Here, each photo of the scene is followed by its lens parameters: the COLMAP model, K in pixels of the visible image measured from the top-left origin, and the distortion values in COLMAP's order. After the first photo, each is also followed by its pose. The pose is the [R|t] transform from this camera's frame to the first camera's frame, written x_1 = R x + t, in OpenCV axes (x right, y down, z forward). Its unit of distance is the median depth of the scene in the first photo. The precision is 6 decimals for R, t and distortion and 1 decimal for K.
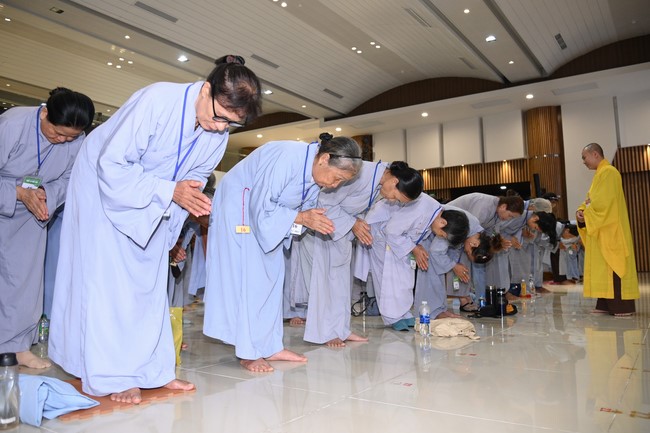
lens RADIAL K [[501.4, 0, 347.7], [0, 501.4, 200.5], [0, 0, 1]] dist [-0.011642, 0.016666]
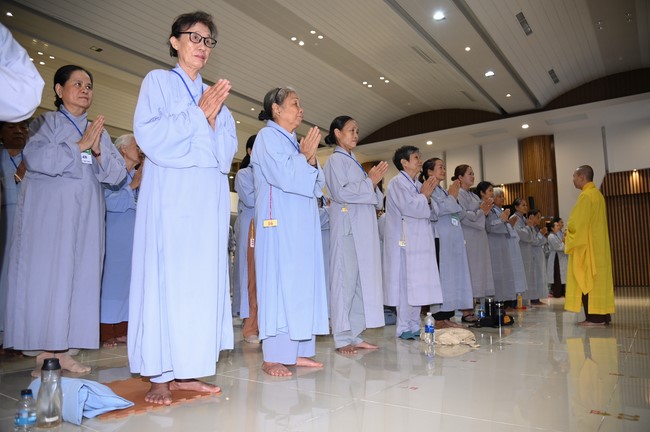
lens RADIAL K [[501.4, 0, 323.2], [0, 501.4, 214.5], [0, 0, 1]] dist [-0.011642, 0.016666]
pose [[0.999938, 0.000673, -0.011137, -0.067229], [-0.000708, 0.999995, -0.003077, -0.010451], [0.011135, 0.003085, 0.999933, -0.102558]]
